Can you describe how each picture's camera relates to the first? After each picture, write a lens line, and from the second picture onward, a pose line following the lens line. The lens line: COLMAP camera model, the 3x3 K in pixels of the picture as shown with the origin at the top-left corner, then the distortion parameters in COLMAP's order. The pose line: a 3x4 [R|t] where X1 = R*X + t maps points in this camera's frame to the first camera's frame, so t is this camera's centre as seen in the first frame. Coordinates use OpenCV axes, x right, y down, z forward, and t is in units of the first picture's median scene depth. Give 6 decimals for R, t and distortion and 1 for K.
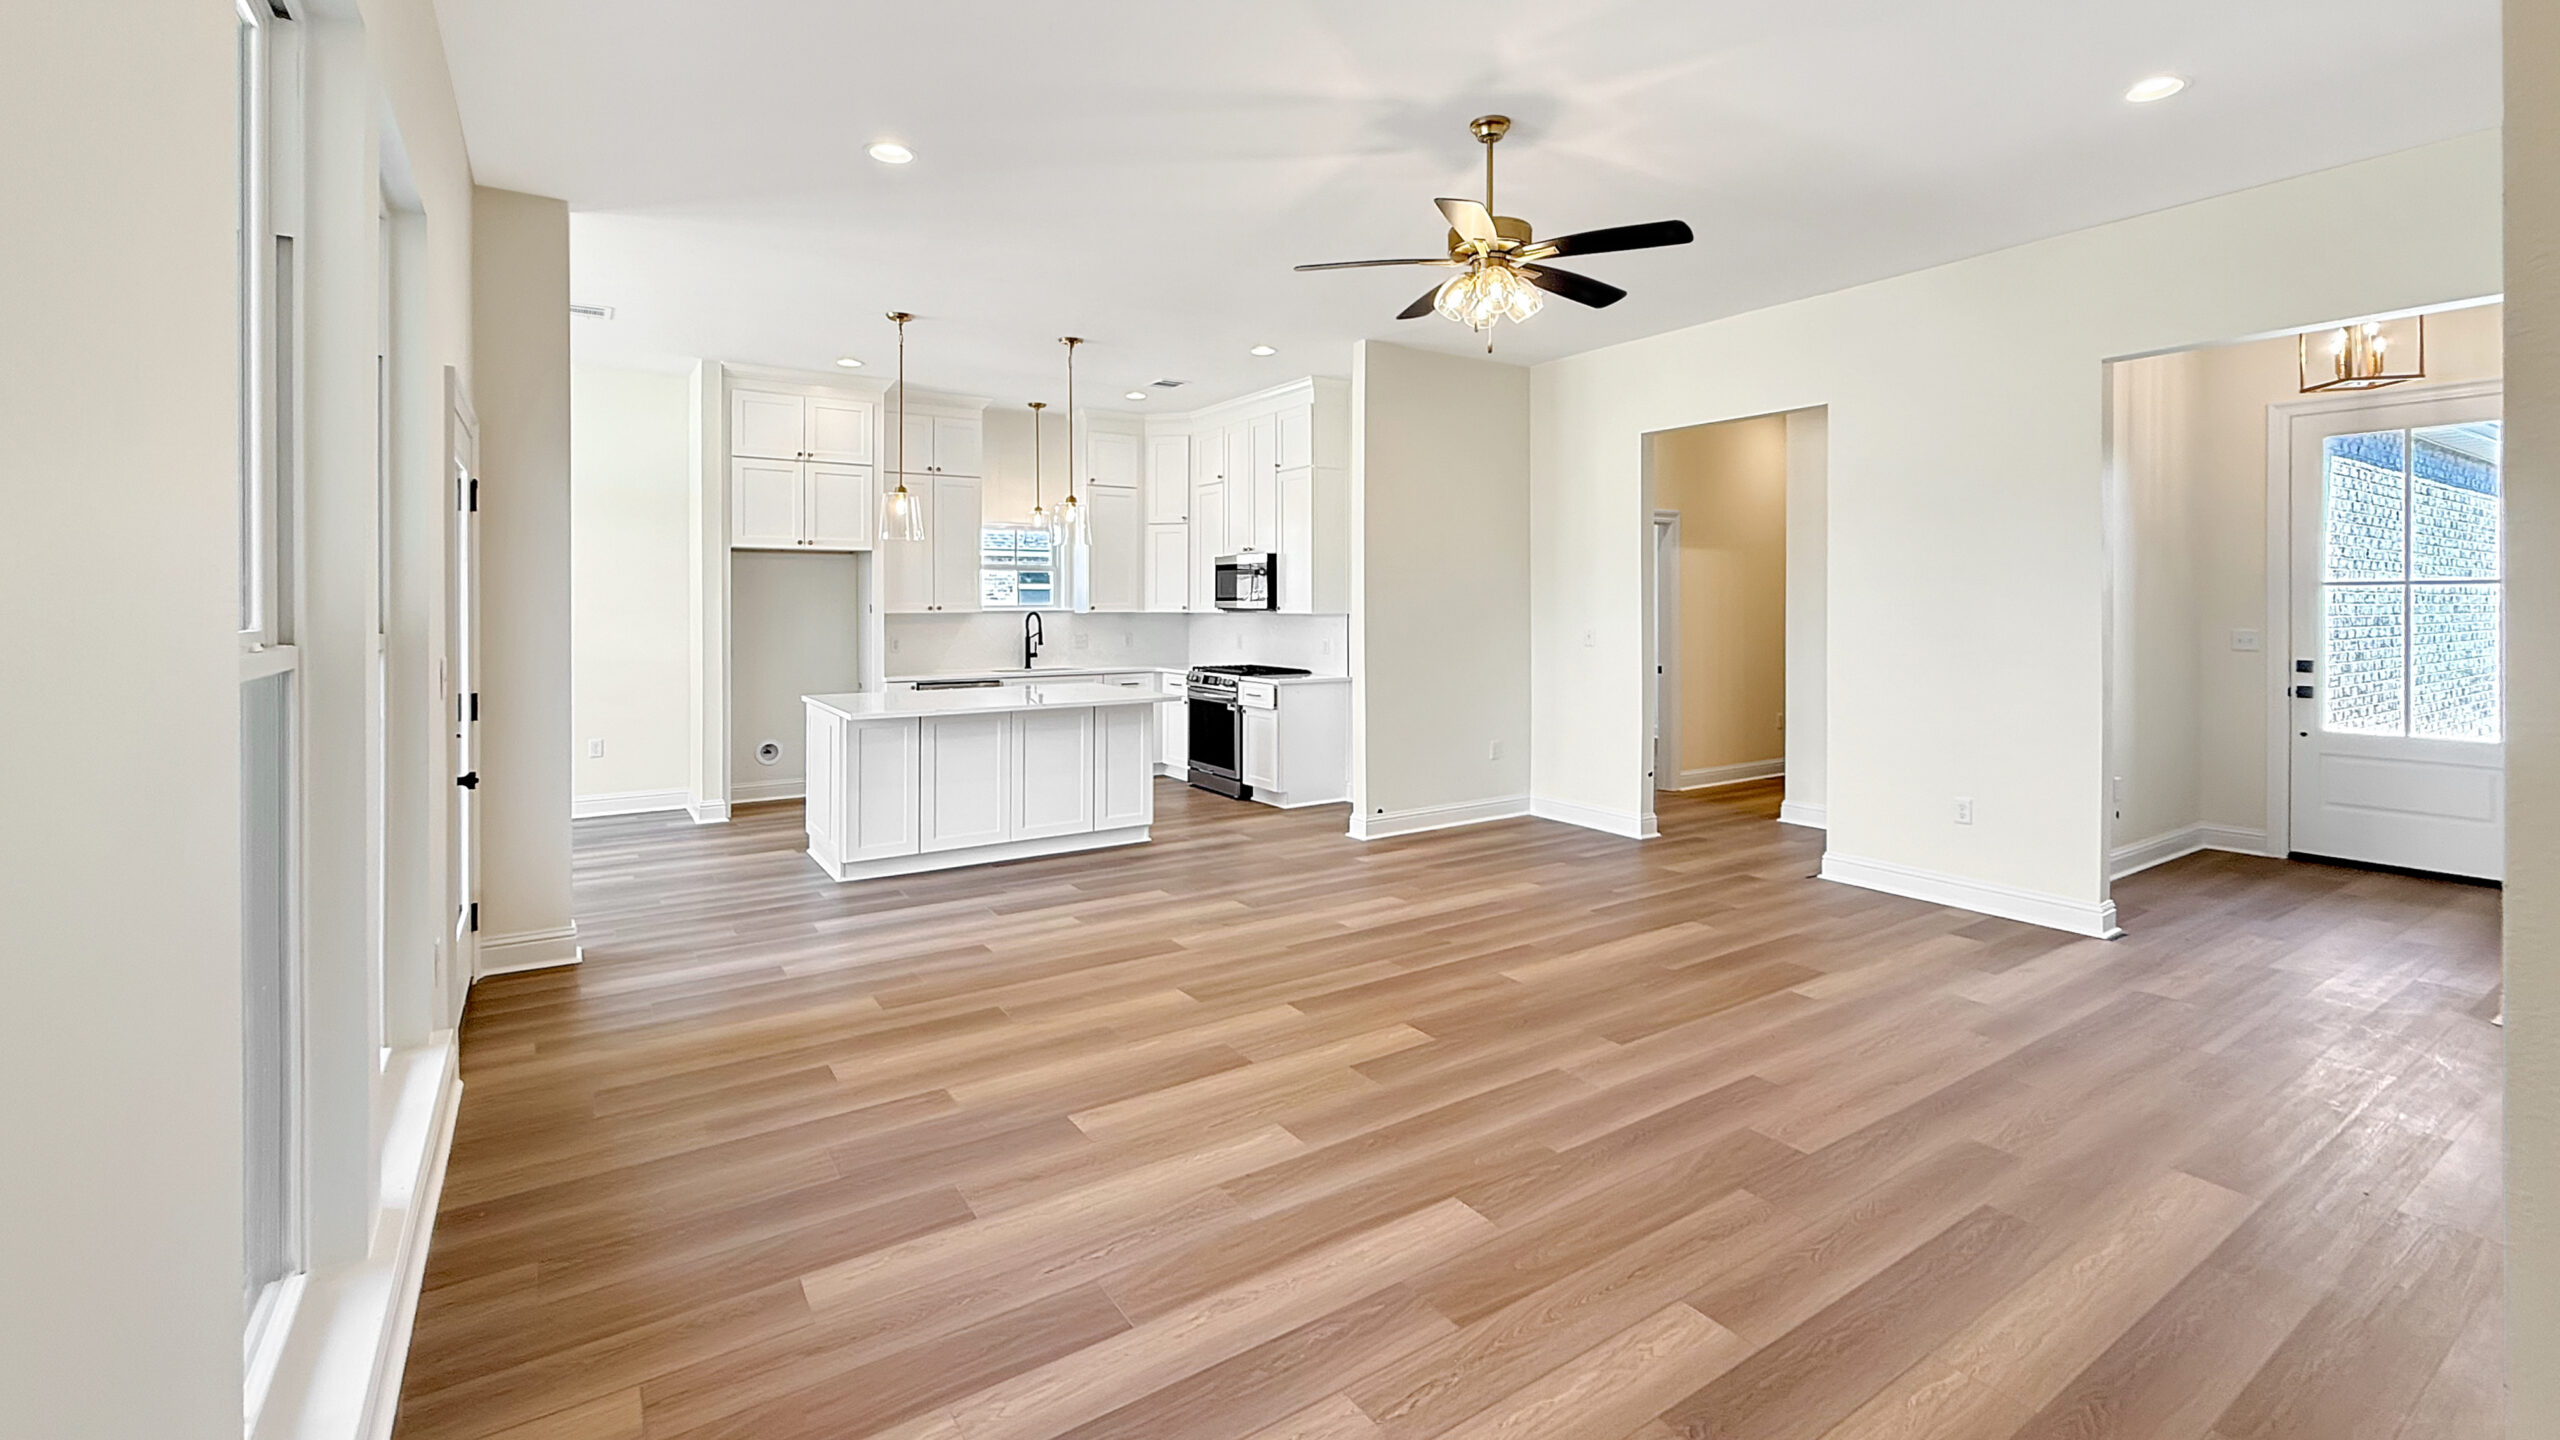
lens RADIAL K [[1084.4, 0, 1308.0], [0, 1084.4, 606.8], [0, 0, 1]] dist [-0.000713, 0.000542]
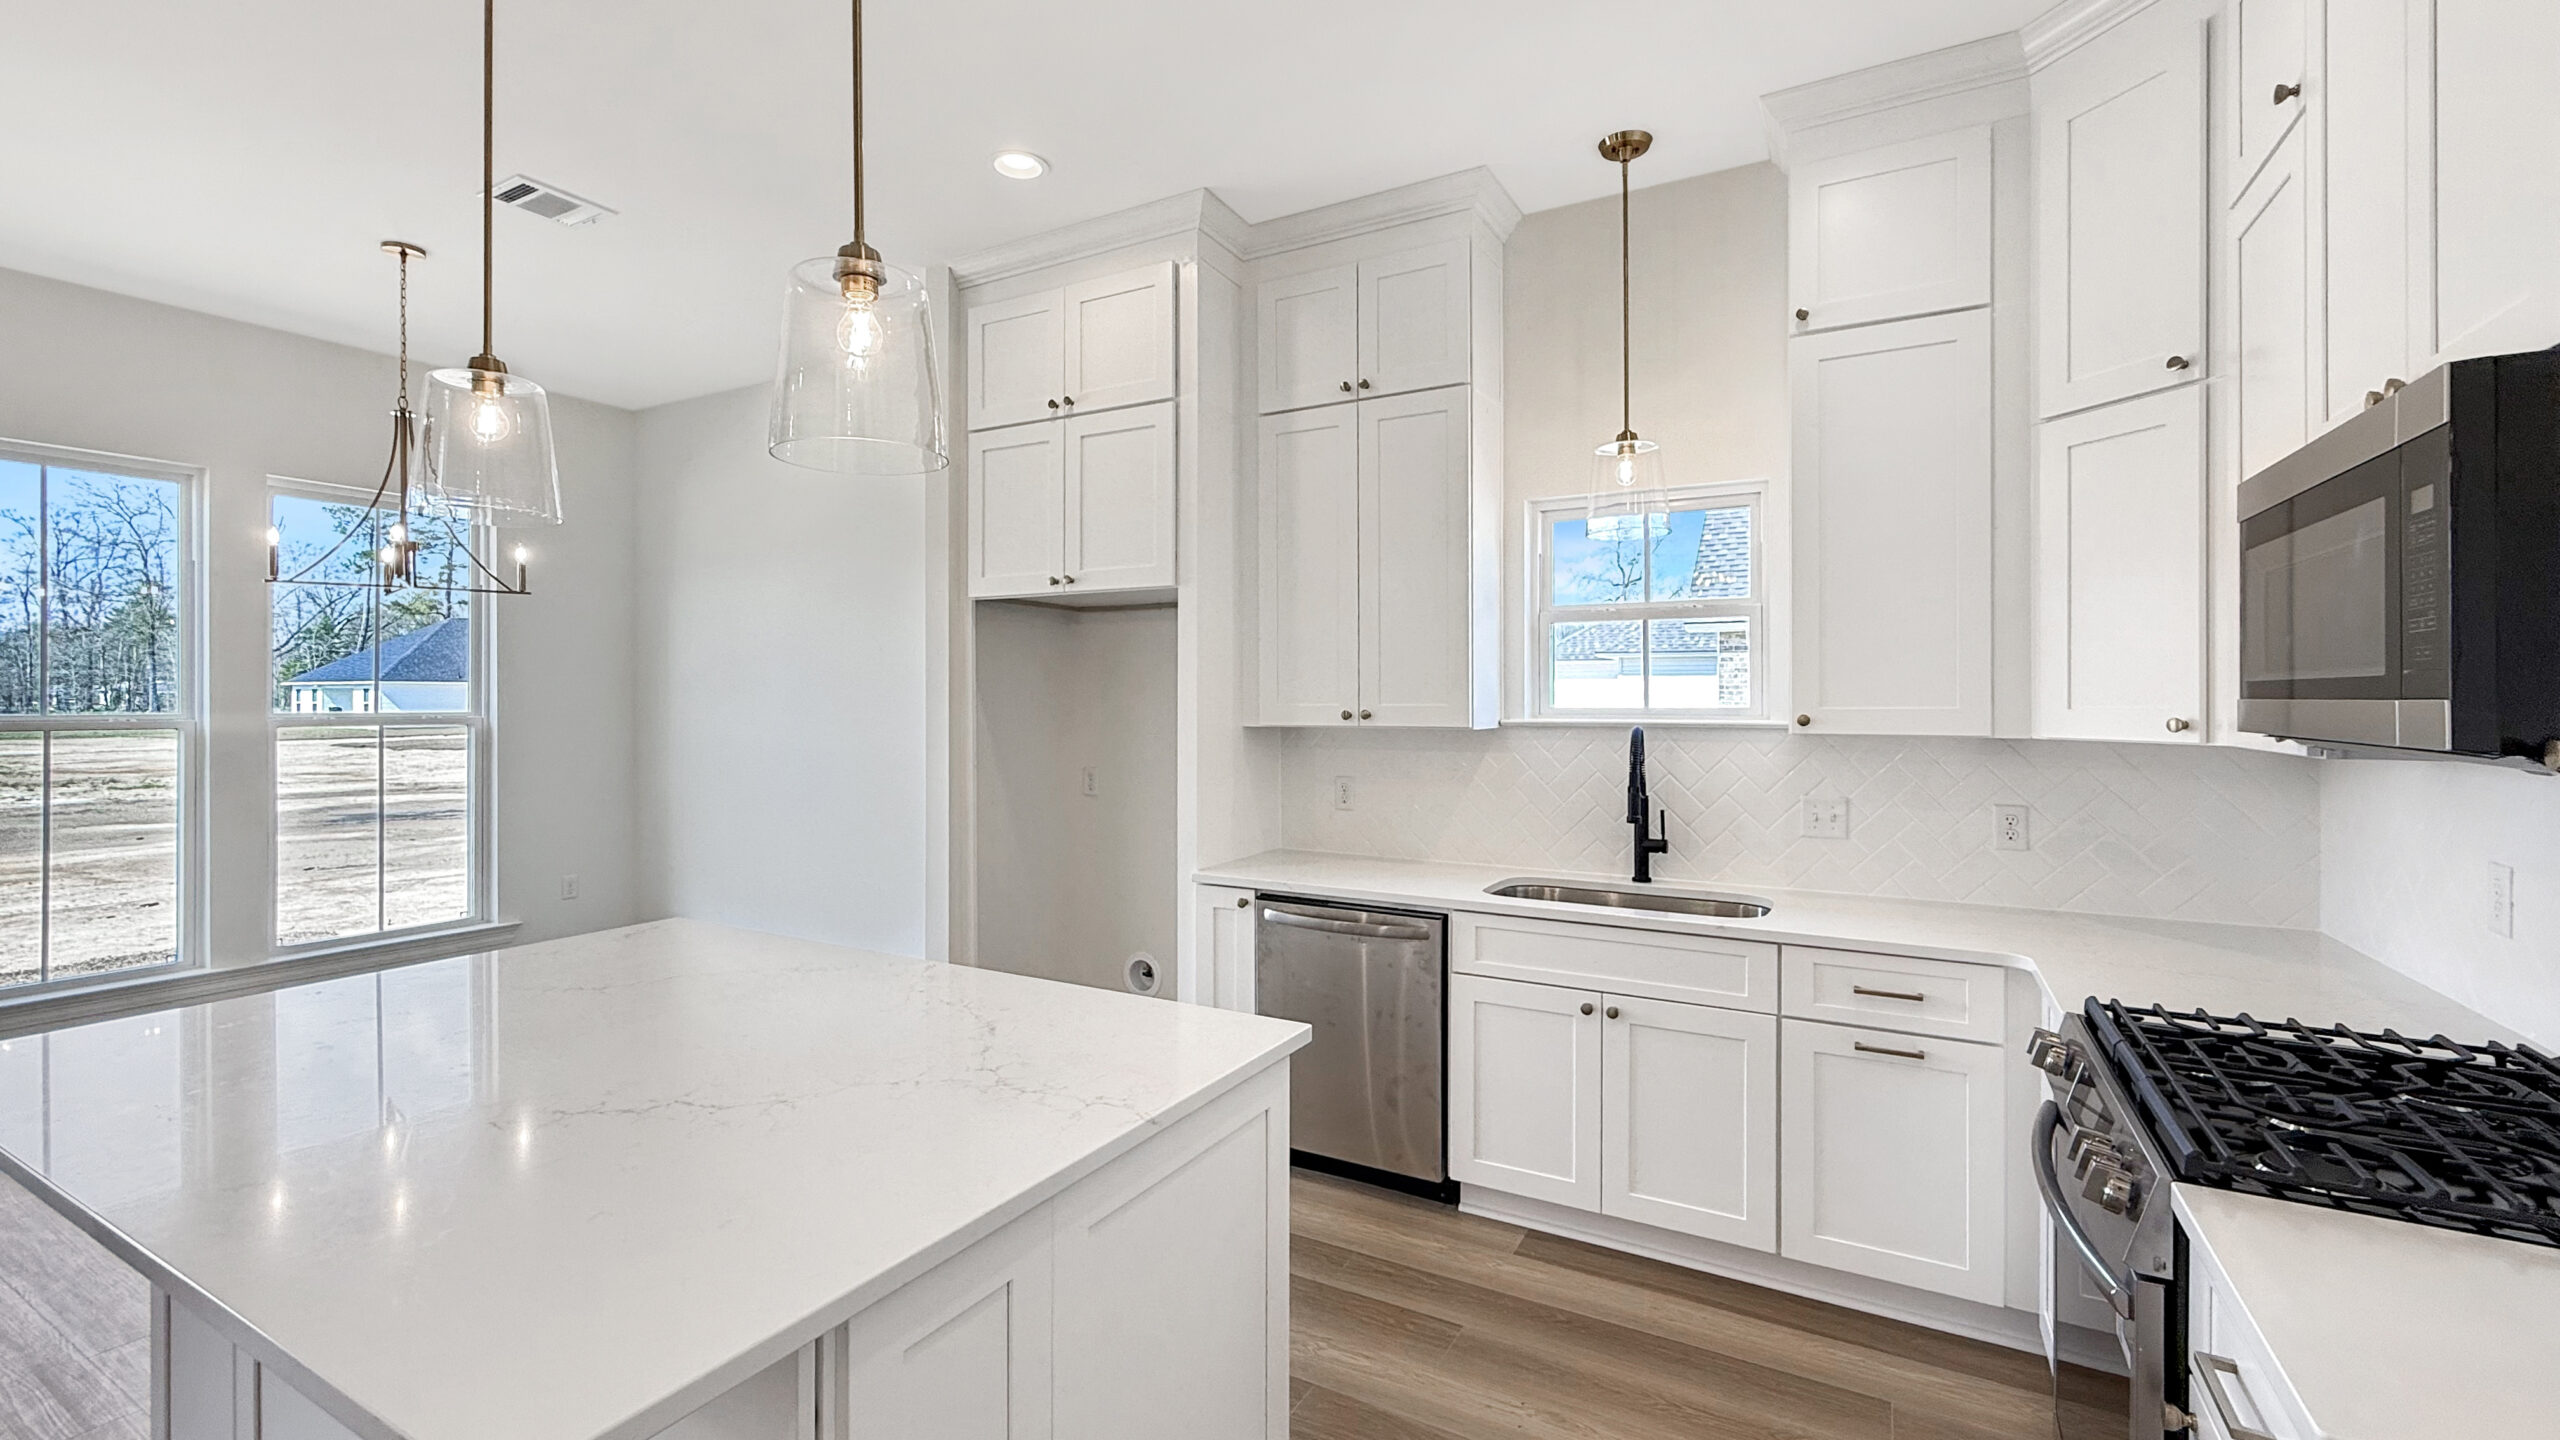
lens RADIAL K [[1084.4, 0, 1271.5], [0, 1084.4, 699.5], [0, 0, 1]] dist [-0.000713, 0.000542]
pose [[0.424019, -0.000027, -0.905653, 0.024229], [-0.006738, 0.999972, -0.003185, -0.003350], [0.905628, 0.007453, 0.424007, 0.794647]]
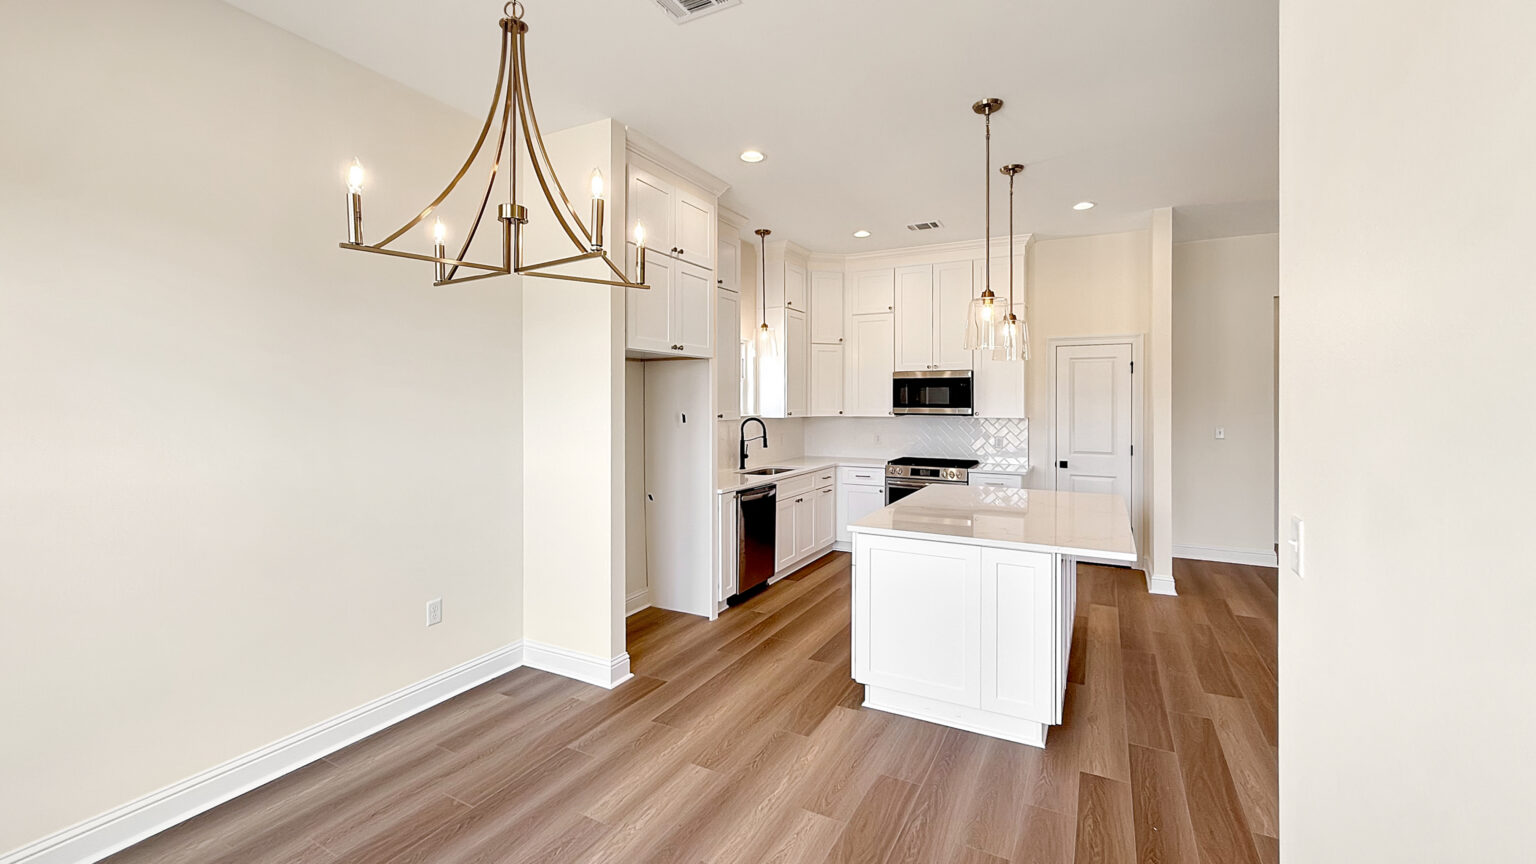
lens RADIAL K [[650.6, 0, 775.0], [0, 650.6, 404.0], [0, 0, 1]] dist [-0.000713, 0.000542]
pose [[0.881555, -0.003486, 0.472068, -0.592545], [0.004481, 0.999989, -0.000985, -0.009537], [-0.472059, 0.002984, 0.881562, 0.432557]]
